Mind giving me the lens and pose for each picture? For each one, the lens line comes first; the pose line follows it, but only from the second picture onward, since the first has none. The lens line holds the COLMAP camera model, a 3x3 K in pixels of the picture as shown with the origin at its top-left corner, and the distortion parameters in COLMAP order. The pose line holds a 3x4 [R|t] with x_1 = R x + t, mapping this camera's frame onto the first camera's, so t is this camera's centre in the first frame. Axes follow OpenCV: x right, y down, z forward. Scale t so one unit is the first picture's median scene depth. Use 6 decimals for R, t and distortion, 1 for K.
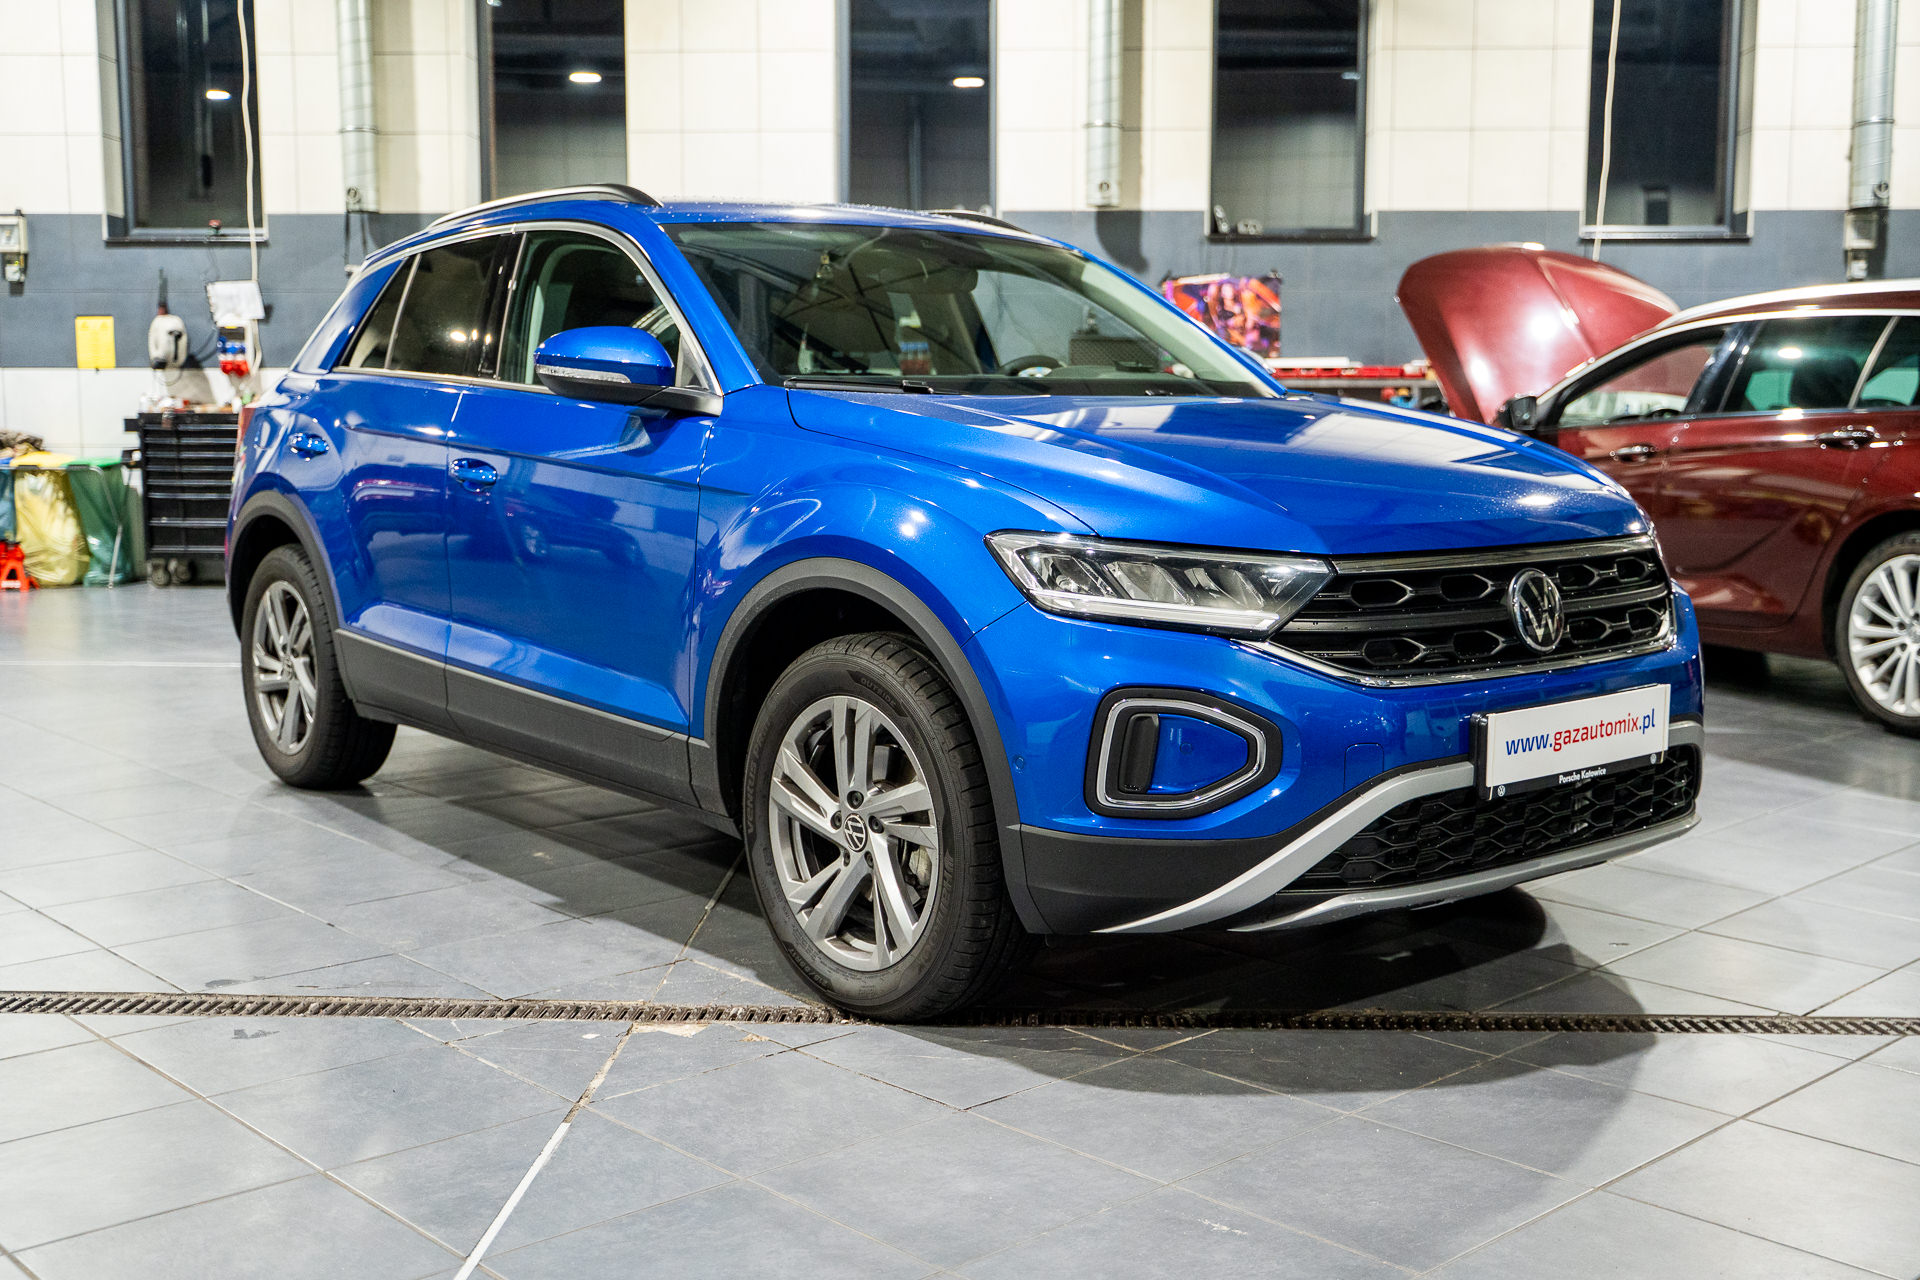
lens RADIAL K [[2003.0, 0, 960.0], [0, 2003.0, 640.0], [0, 0, 1]] dist [-0.011328, -0.006351]
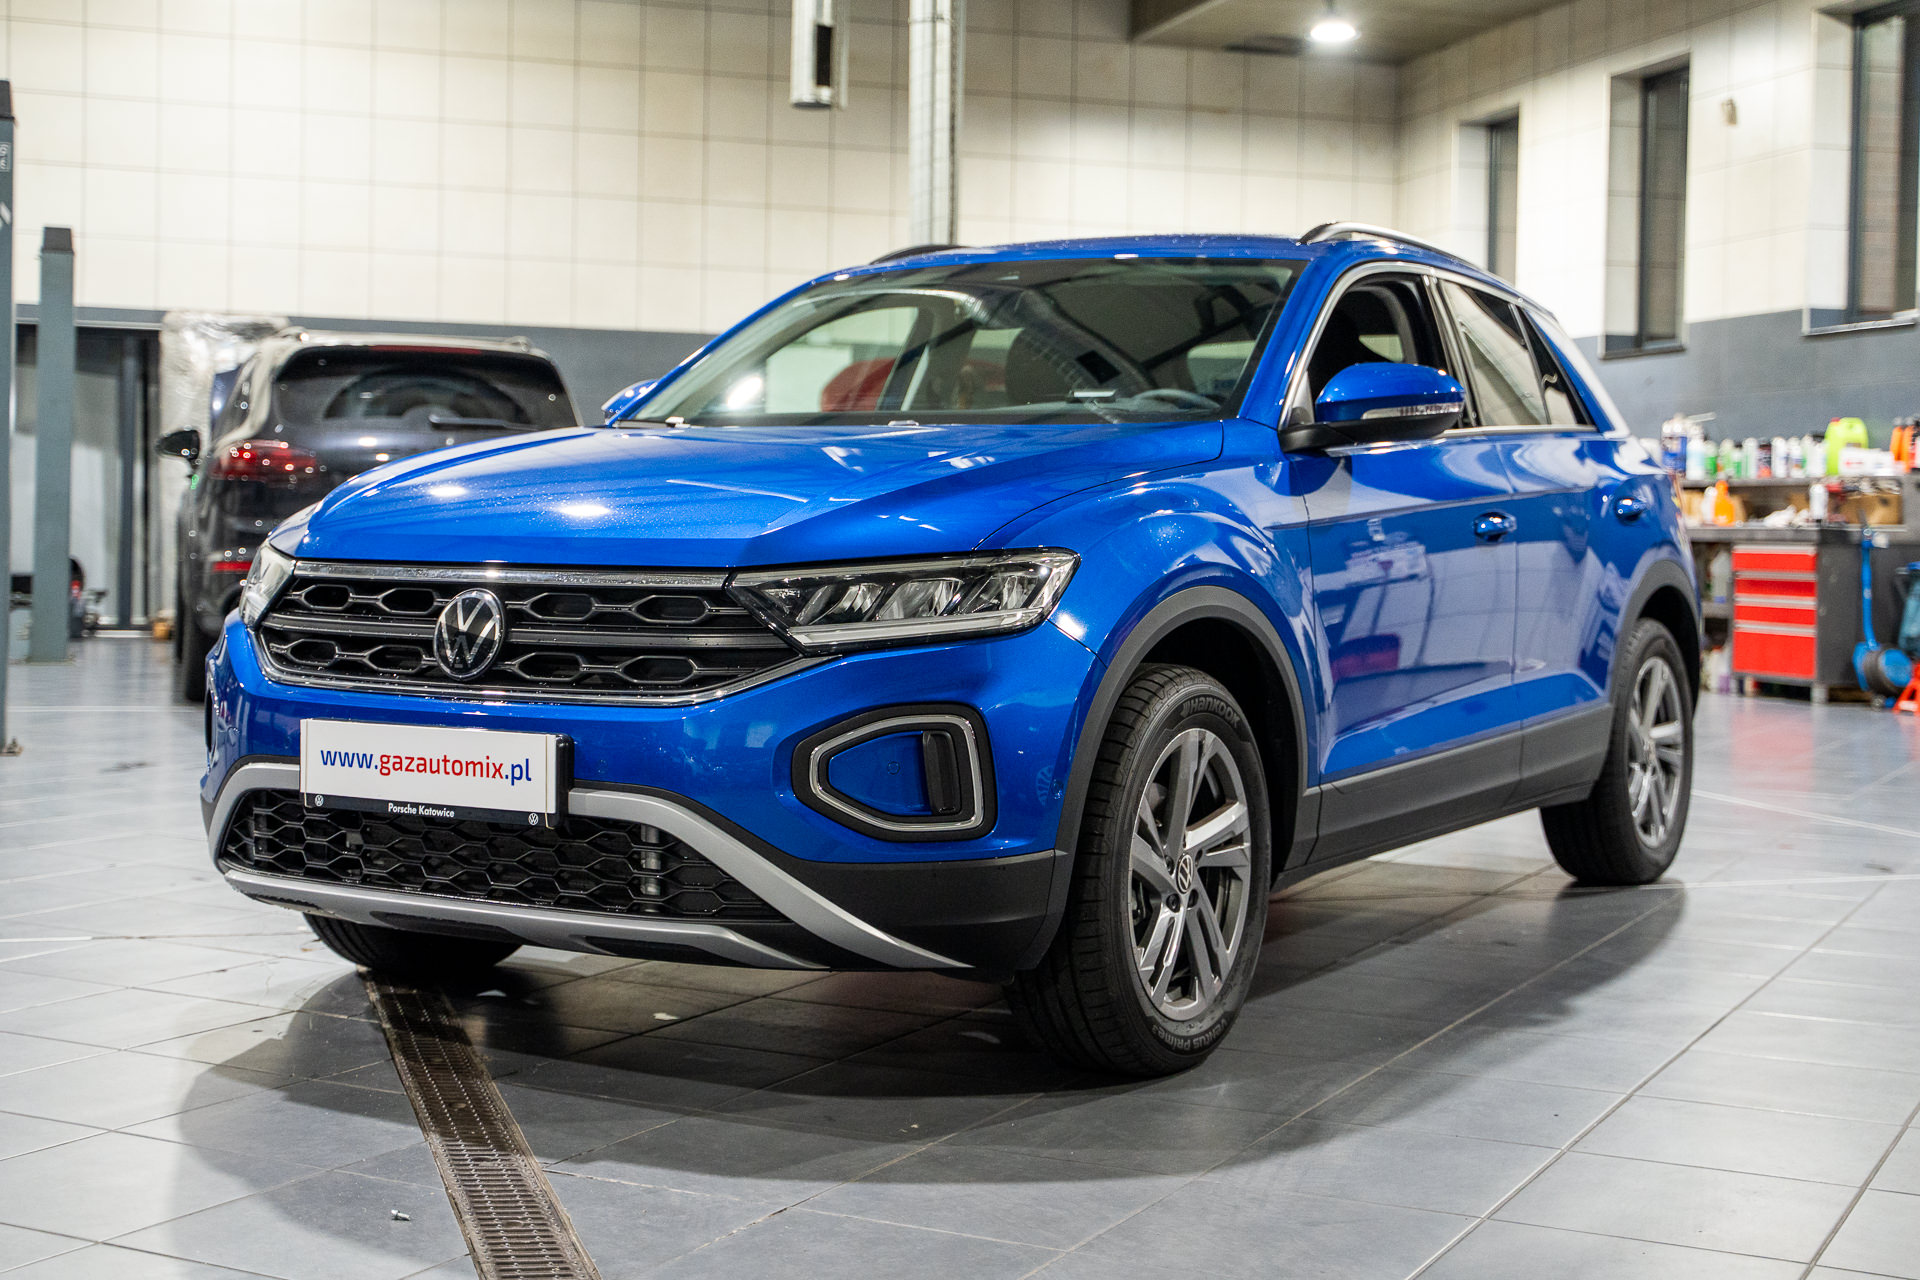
lens RADIAL K [[2542.2, 0, 961.8], [0, 2542.2, 583.5], [0, 0, 1]] dist [0.035475, 0.051588]
pose [[0.315280, 0.025026, -0.948669, 0.450599], [-0.121467, 0.992494, -0.014186, -0.014805], [0.941193, 0.119705, 0.315953, 0.257467]]
